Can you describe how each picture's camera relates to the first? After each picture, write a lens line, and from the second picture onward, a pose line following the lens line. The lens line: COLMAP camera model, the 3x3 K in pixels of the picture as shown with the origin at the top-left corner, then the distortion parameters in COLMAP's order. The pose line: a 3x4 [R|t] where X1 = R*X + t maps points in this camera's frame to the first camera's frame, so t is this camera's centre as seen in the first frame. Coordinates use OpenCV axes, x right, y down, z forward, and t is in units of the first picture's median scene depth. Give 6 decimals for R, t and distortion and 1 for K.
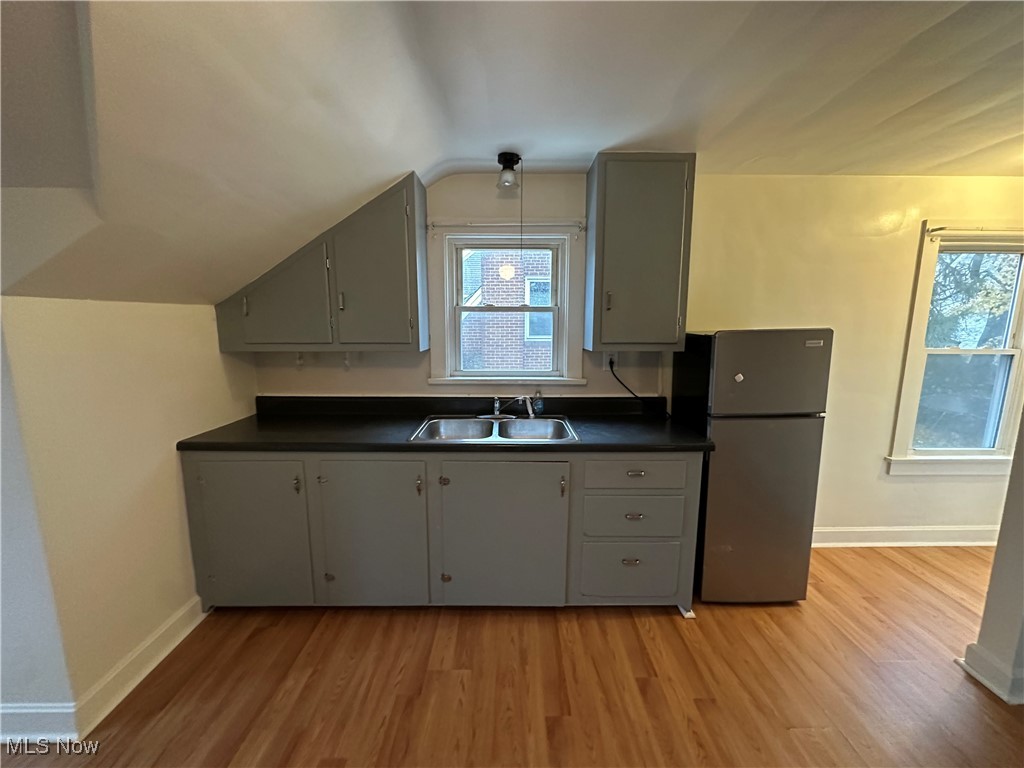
lens RADIAL K [[405.2, 0, 510.8], [0, 405.2, 383.7], [0, 0, 1]] dist [-0.004161, -0.000189]
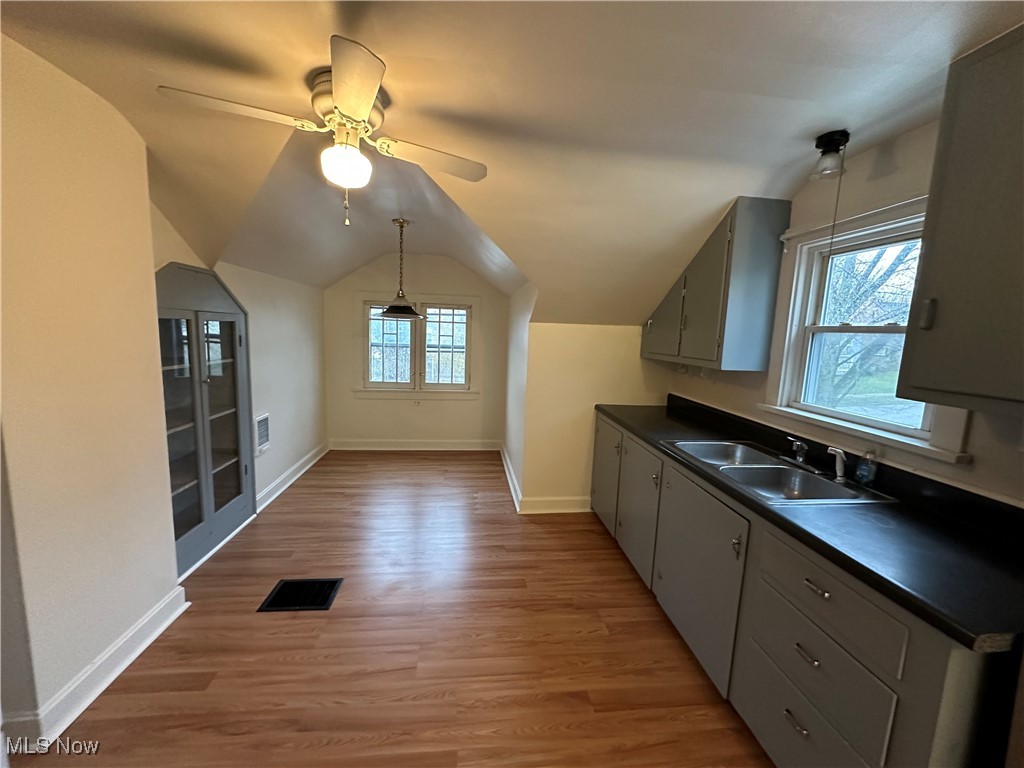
lens RADIAL K [[405.2, 0, 510.3], [0, 405.2, 381.1], [0, 0, 1]] dist [-0.004161, -0.000189]
pose [[0.099669, 0.127841, -0.986774, 0.838813], [-0.191757, 0.975590, 0.107024, -0.065794], [0.976368, 0.178554, 0.121751, 0.407018]]
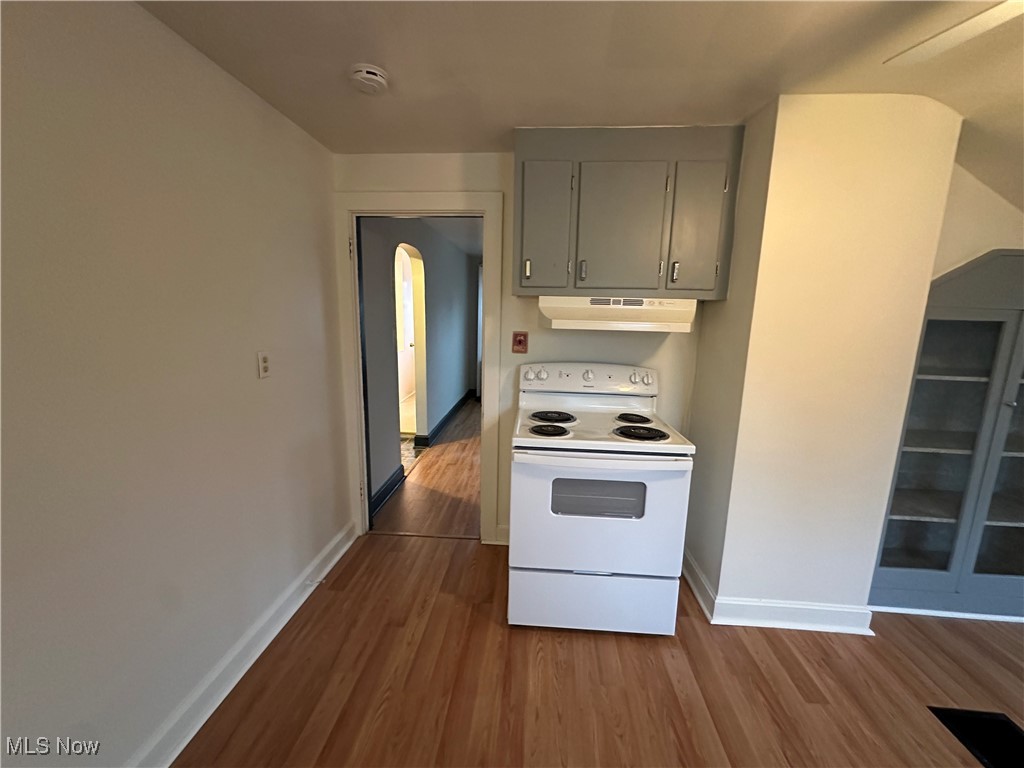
lens RADIAL K [[405.2, 0, 515.5], [0, 405.2, 383.5], [0, 0, 1]] dist [-0.004161, -0.000189]
pose [[-0.997347, -0.044879, 0.057305, 0.598561], [-0.023768, 0.944941, 0.326376, -0.075732], [-0.068797, 0.324148, -0.943501, 0.589880]]
